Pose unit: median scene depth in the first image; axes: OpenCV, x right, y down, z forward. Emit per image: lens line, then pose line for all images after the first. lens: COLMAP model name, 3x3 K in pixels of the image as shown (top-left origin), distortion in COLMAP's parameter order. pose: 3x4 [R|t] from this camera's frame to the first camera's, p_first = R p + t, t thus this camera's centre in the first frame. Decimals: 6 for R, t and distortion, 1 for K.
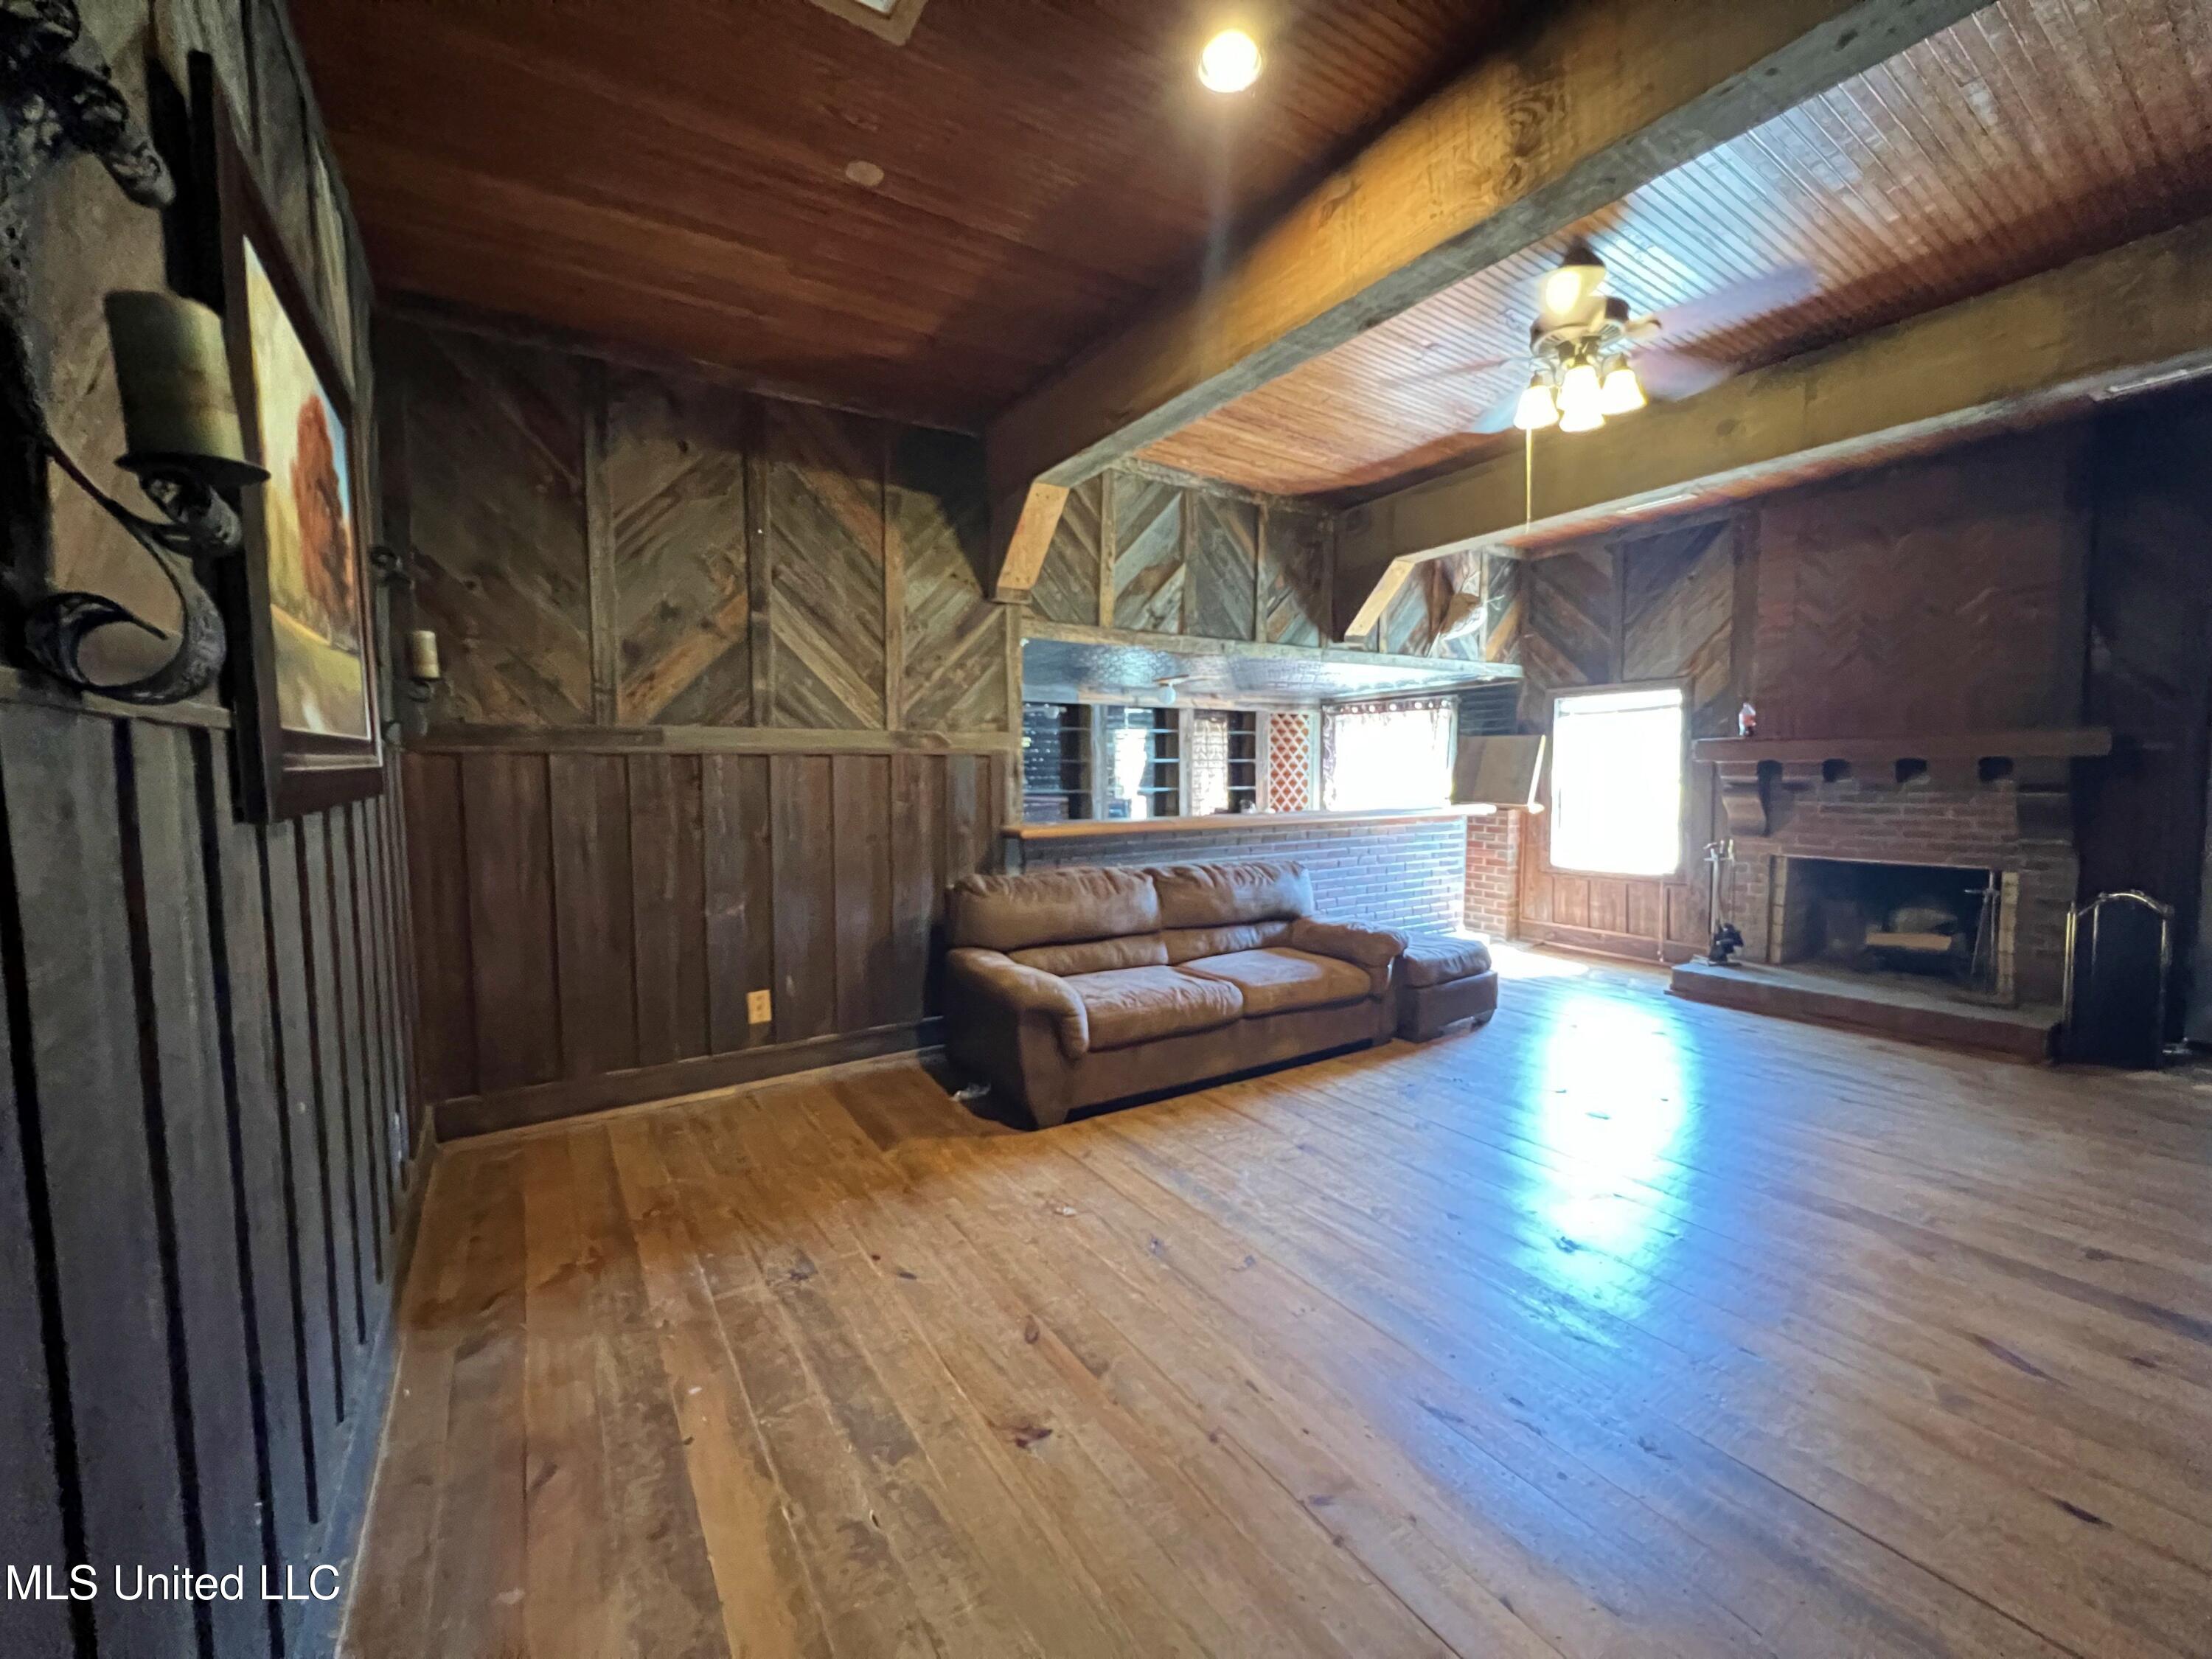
lens RADIAL K [[882.7, 0, 1103.1], [0, 882.7, 822.8], [0, 0, 1]] dist [-0.000774, -0.000106]
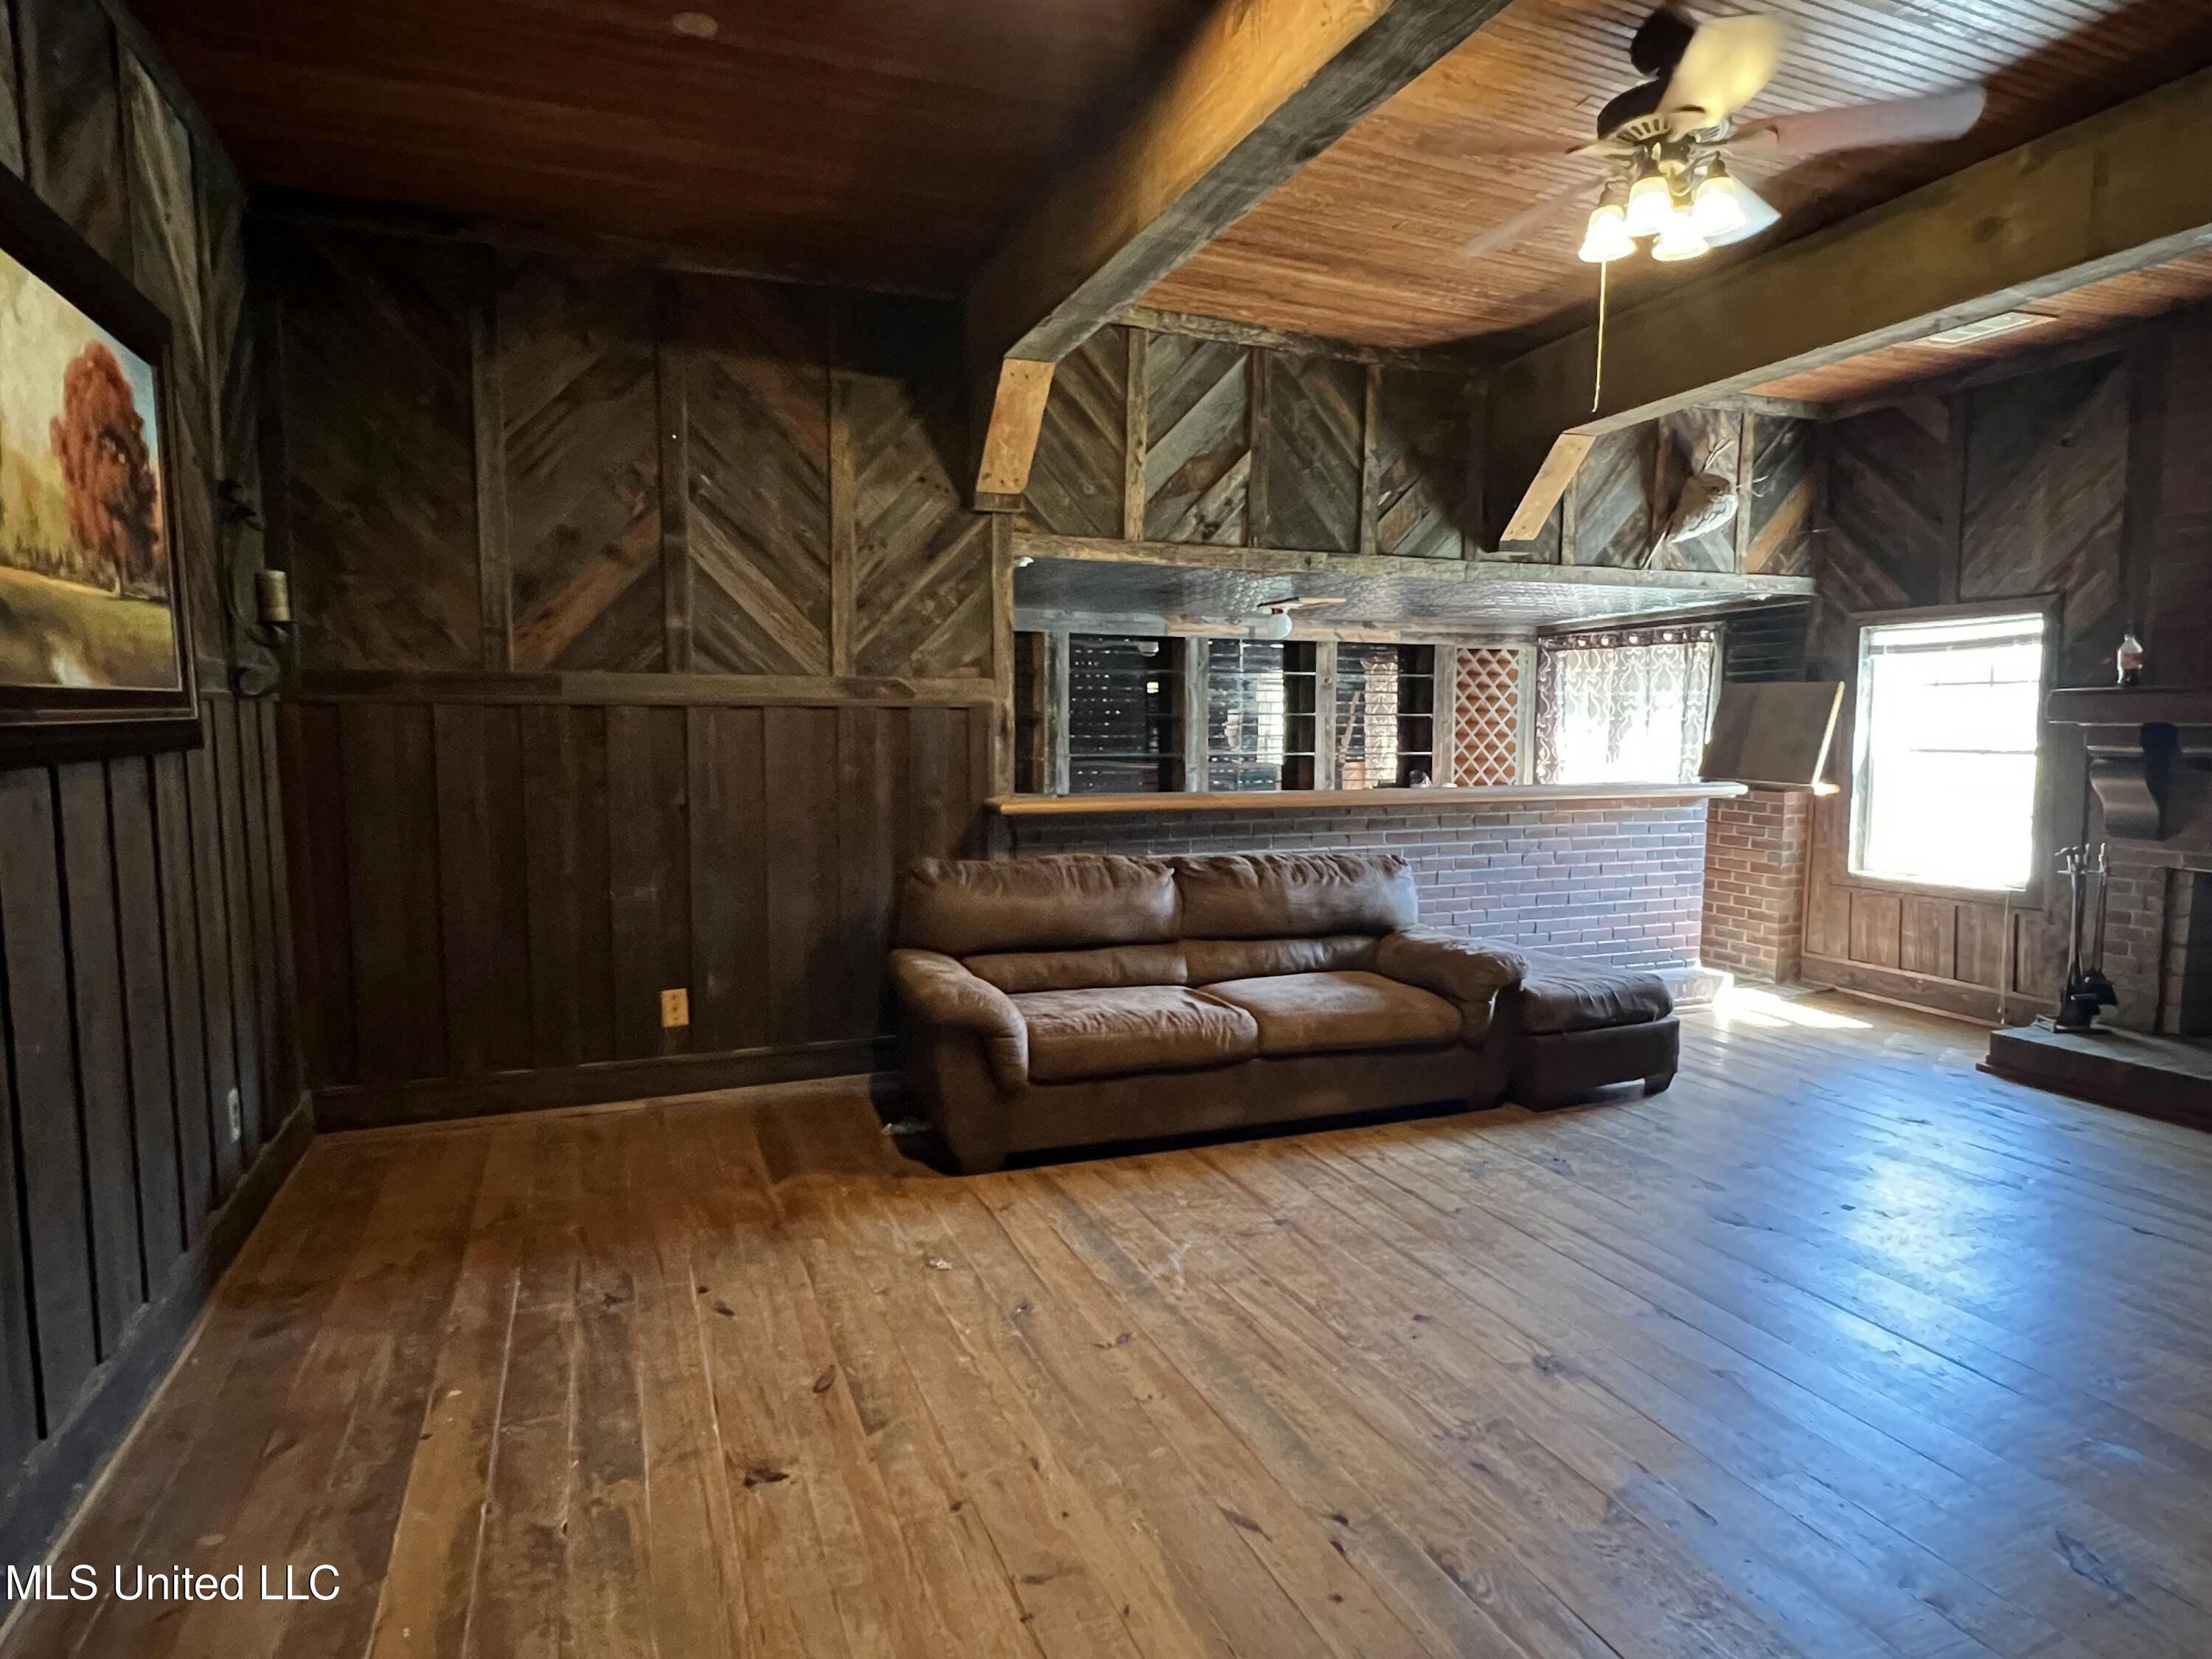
lens RADIAL K [[1240.7, 0, 1100.4], [0, 1240.7, 830.6], [0, 0, 1]] dist [-0.002702, -0.000662]
pose [[0.980755, 0.025661, -0.193551, 0.201194], [-0.020559, 0.999387, 0.028324, -0.000939], [0.194159, -0.023799, 0.980681, -0.062274]]
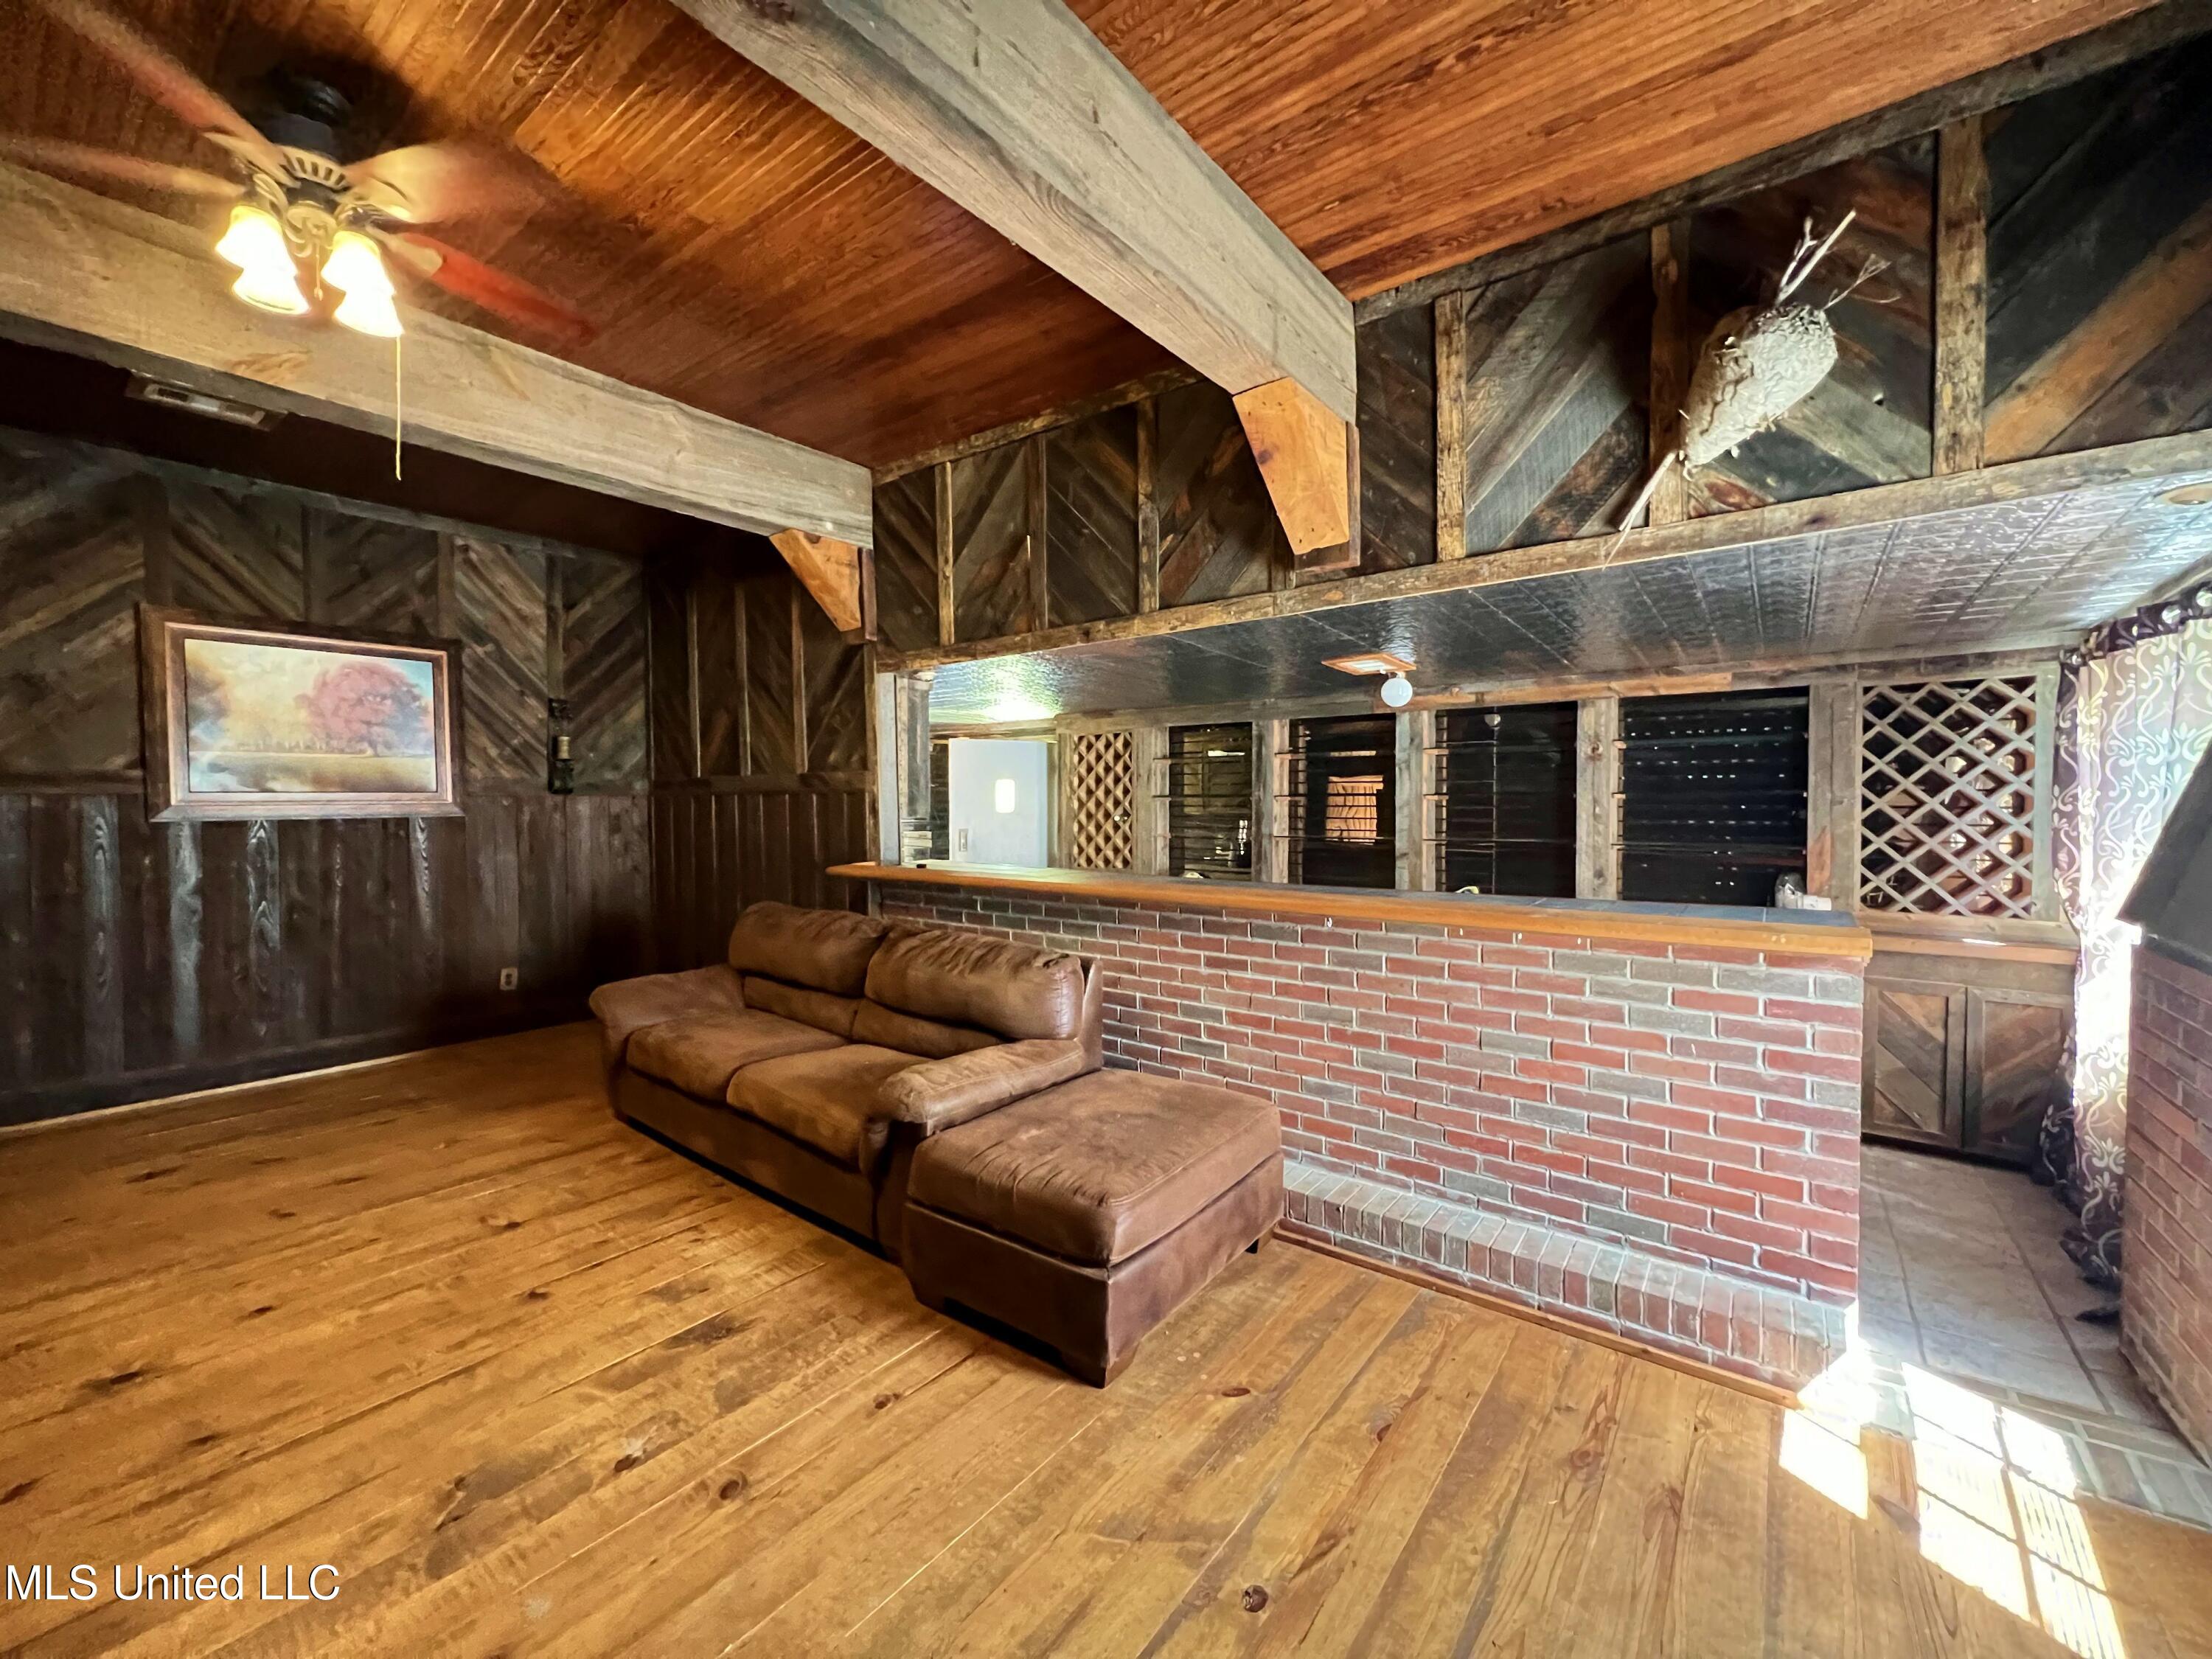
lens RADIAL K [[887.3, 0, 1106.3], [0, 887.3, 825.6], [0, 0, 1]] dist [0.000462, -0.000056]
pose [[0.322692, 0.027777, -0.946096, 0.945004], [-0.059537, 0.998186, 0.009000, -0.065059], [0.944630, 0.053424, 0.323760, 0.934074]]
